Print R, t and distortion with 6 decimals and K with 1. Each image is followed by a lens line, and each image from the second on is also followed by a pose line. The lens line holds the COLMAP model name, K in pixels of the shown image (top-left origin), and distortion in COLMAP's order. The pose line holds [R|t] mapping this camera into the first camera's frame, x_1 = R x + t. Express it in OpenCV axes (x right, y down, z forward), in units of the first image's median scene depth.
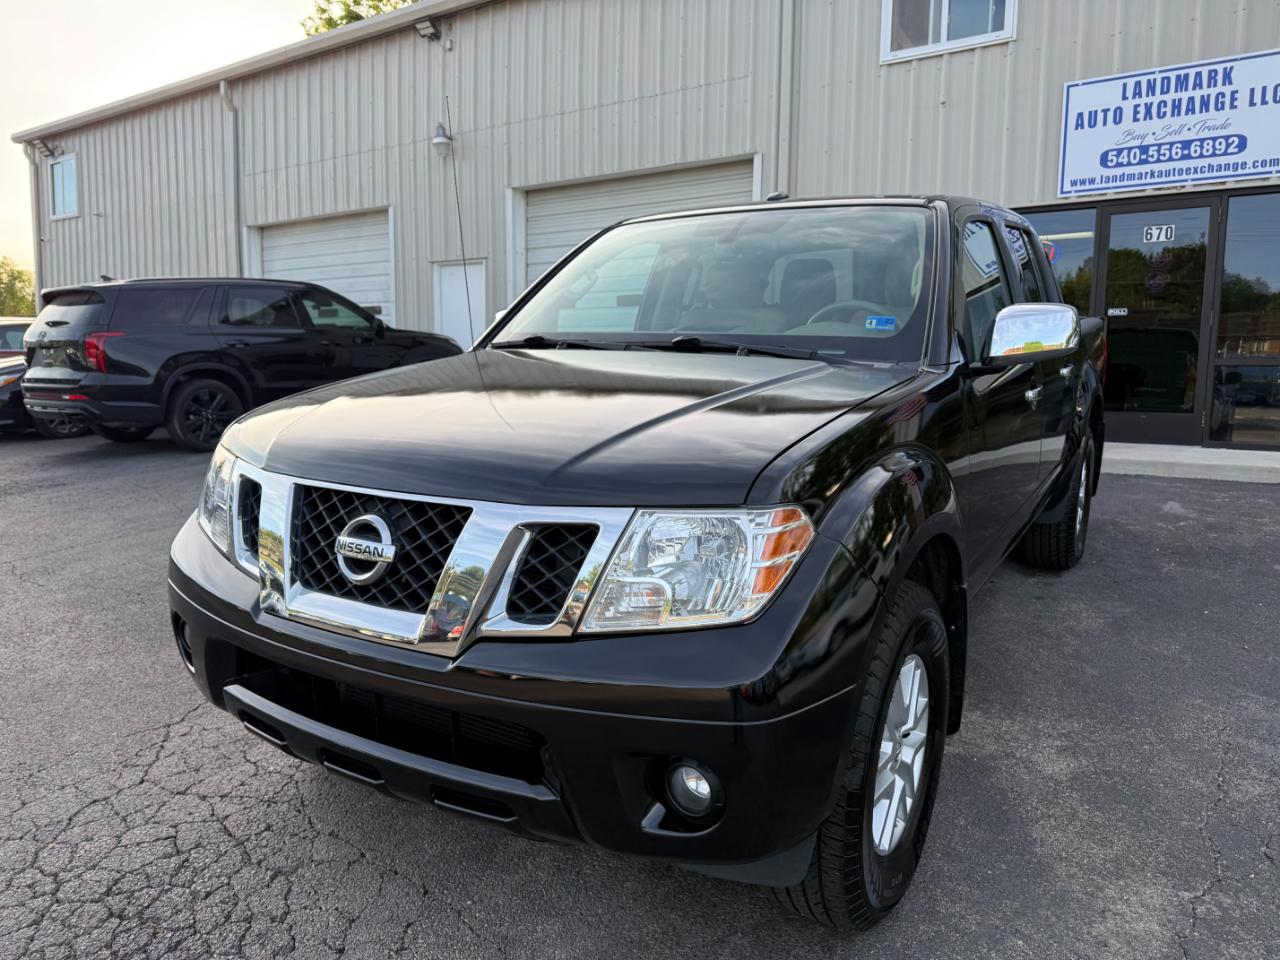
lens RADIAL K [[884.4, 0, 636.1], [0, 884.4, 476.4], [0, 0, 1]] dist [0.032100, -0.030964]
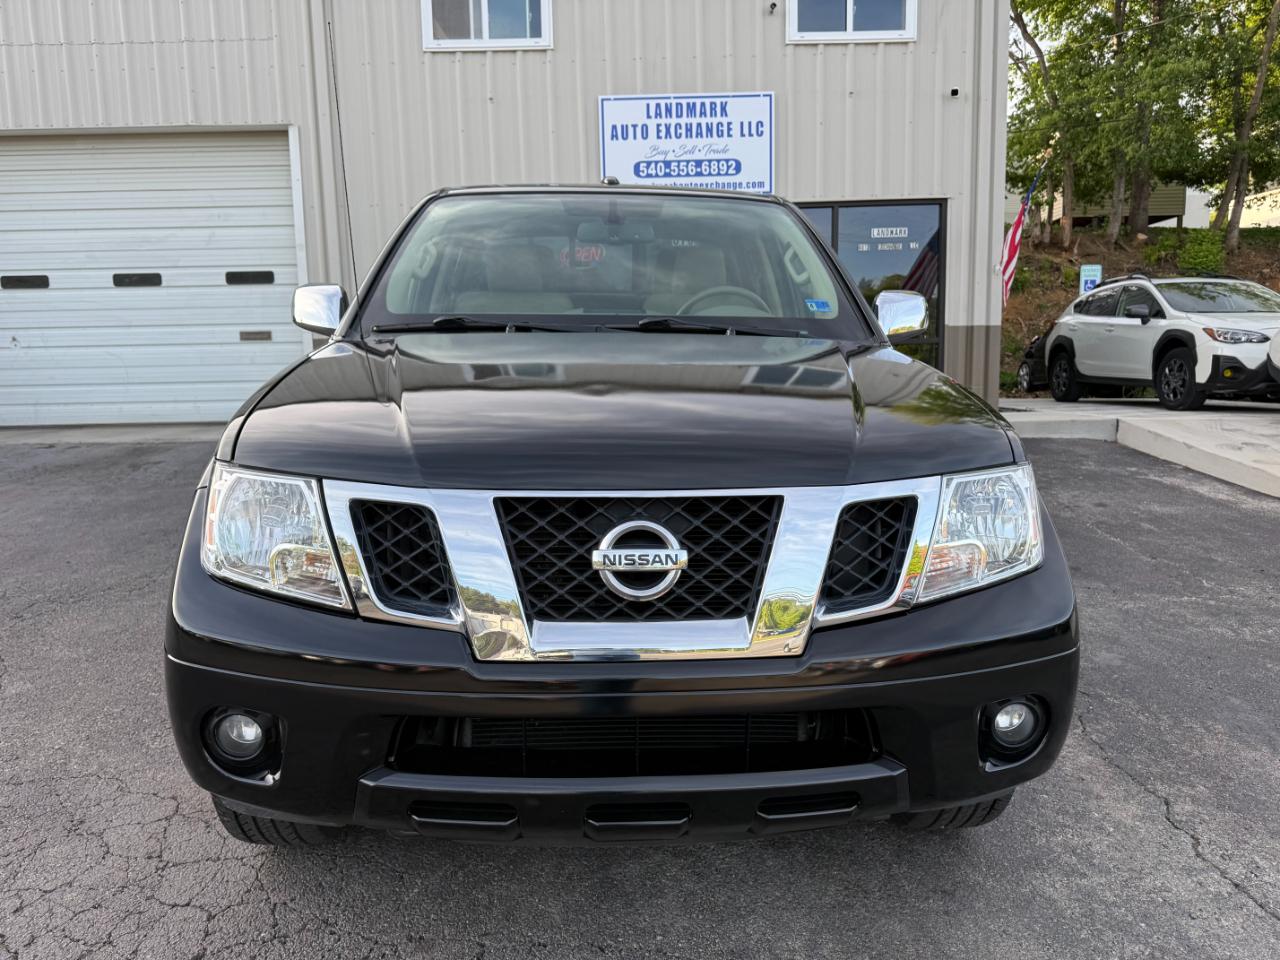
lens RADIAL K [[903.4, 0, 635.7], [0, 903.4, 482.8], [0, 0, 1]] dist [0.003161, -0.003079]
pose [[0.835601, -0.095299, 0.541007, -0.137879], [0.088560, 0.995325, 0.038544, -0.004751], [-0.542151, 0.015704, 0.840135, 0.046498]]
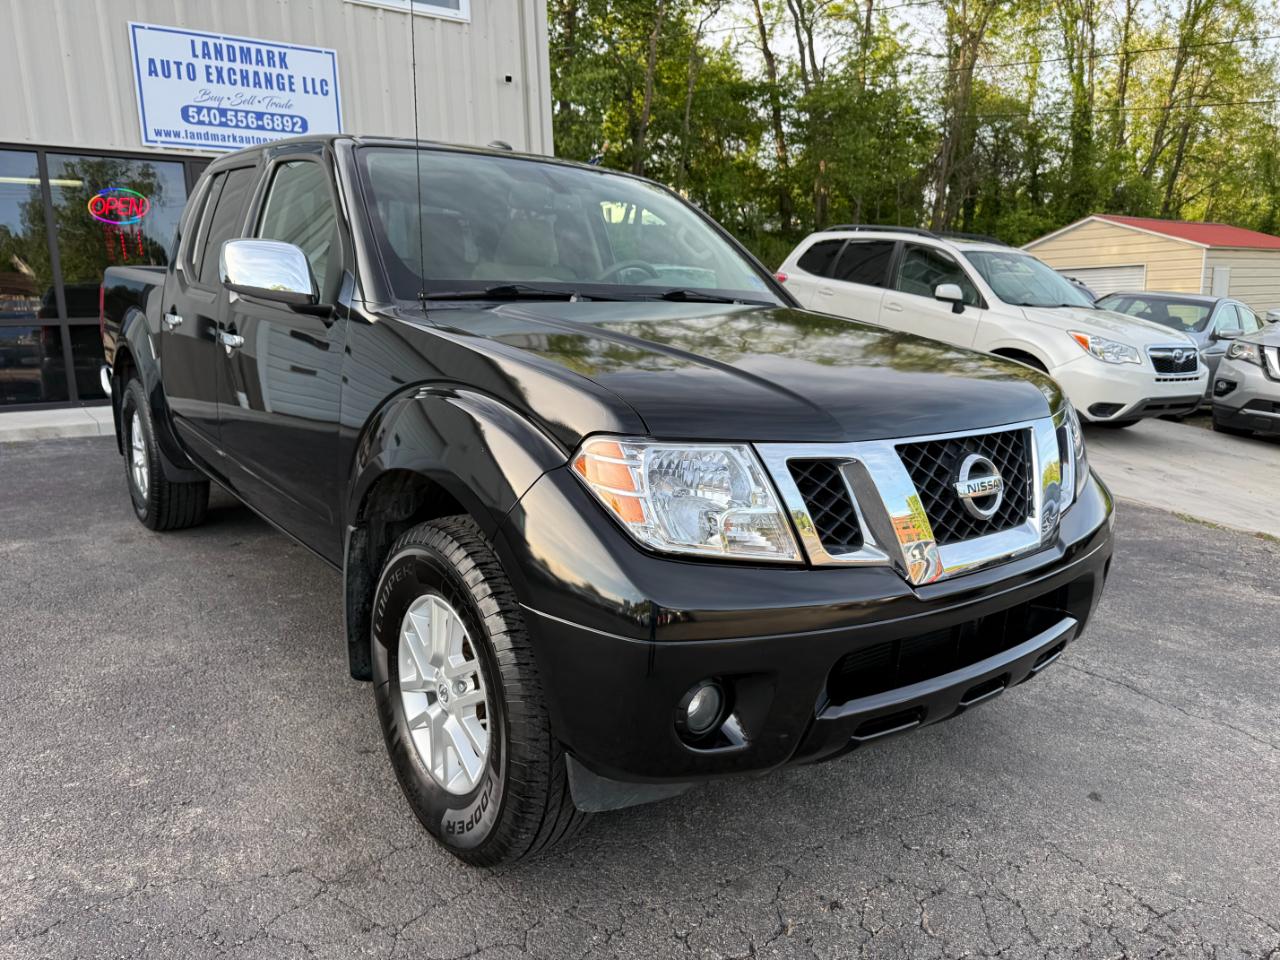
lens RADIAL K [[884.4, 0, 636.1], [0, 884.4, 476.4], [0, 0, 1]] dist [0.032100, -0.030964]
pose [[0.392270, -0.175186, 0.903014, -0.255867], [0.134290, 0.982086, 0.132191, -0.022759], [-0.909995, 0.069411, 0.408769, 0.168030]]
